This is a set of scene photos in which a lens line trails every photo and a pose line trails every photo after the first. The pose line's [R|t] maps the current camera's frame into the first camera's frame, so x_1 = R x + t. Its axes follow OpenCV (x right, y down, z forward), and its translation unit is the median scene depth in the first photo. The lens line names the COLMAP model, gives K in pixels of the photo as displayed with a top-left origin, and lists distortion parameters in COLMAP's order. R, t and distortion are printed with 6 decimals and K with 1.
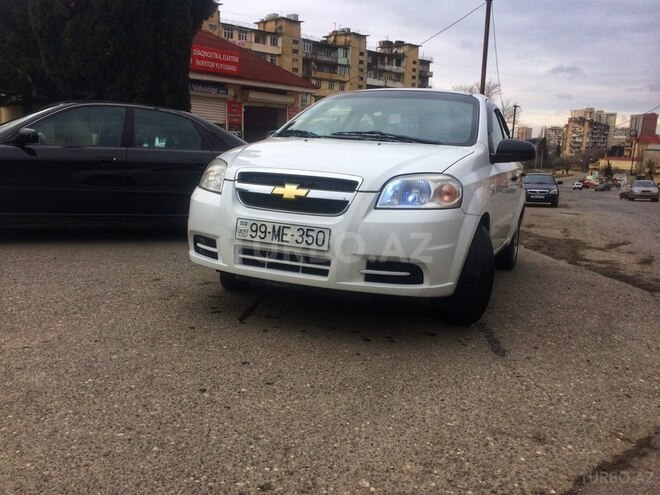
lens RADIAL K [[561.1, 0, 330.0], [0, 561.1, 247.5], [0, 0, 1]] dist [0.095156, -0.129031]
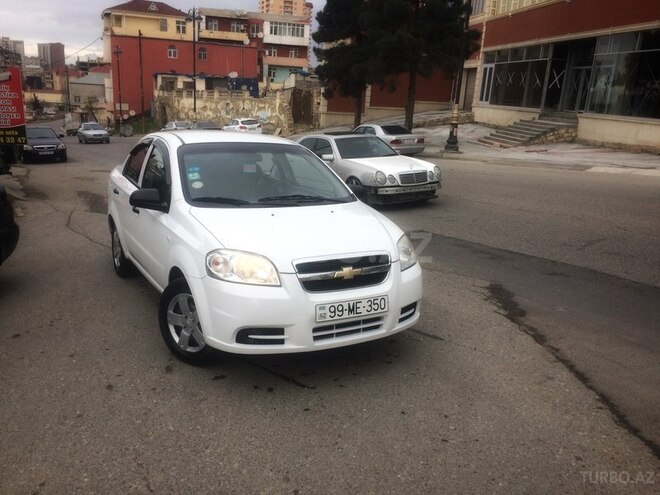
lens RADIAL K [[561.1, 0, 330.0], [0, 561.1, 247.5], [0, 0, 1]] dist [0.095156, -0.129031]
pose [[0.587939, -0.216834, 0.779302, -1.013963], [0.120393, 0.976129, 0.180770, -0.370534], [-0.799896, -0.012459, 0.600009, 0.277255]]
